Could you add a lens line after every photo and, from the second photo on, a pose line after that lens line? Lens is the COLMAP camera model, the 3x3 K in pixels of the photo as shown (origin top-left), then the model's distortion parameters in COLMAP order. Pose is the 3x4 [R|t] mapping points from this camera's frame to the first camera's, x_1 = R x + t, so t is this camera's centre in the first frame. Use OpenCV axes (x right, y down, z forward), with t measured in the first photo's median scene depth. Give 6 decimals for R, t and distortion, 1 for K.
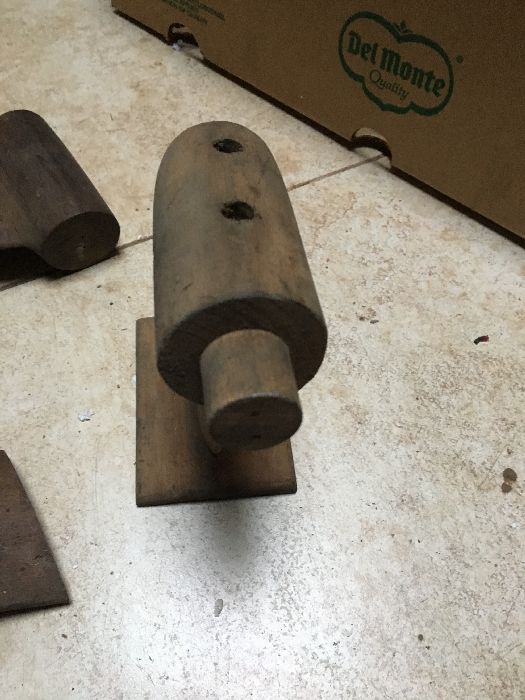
lens RADIAL K [[588.4, 0, 260.1], [0, 588.4, 350.8], [0, 0, 1]] dist [0.044113, -0.096013]
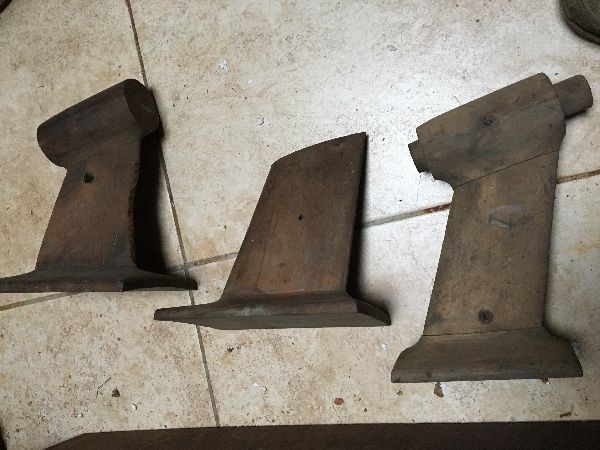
lens RADIAL K [[504.3, 0, 302.0], [0, 504.3, 226.9], [0, 0, 1]] dist [0.044113, -0.096013]
pose [[0.221883, -0.958818, -0.177300, -0.280650], [0.959169, 0.181917, 0.216567, -0.021877], [-0.175395, -0.218113, 0.960033, -0.347347]]
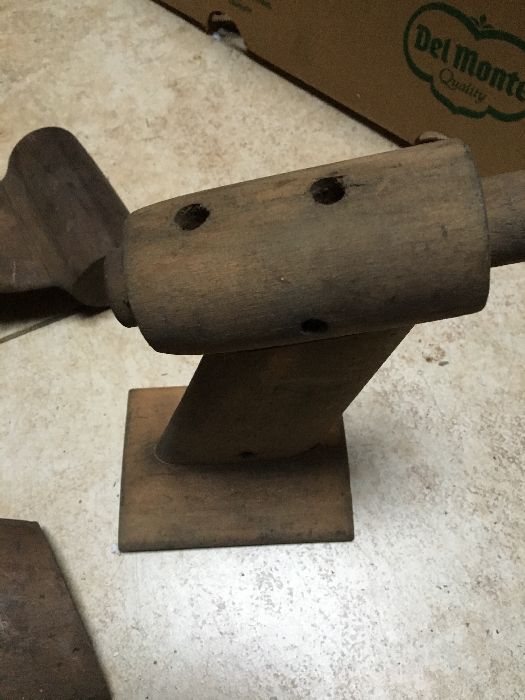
lens RADIAL K [[588.4, 0, 260.6], [0, 588.4, 345.8], [0, 0, 1]] dist [0.044113, -0.096013]
pose [[0.997668, -0.001939, -0.068223, -0.019868], [0.006073, 0.998153, 0.060443, -0.135154], [0.067979, -0.060717, 0.995837, 0.104850]]
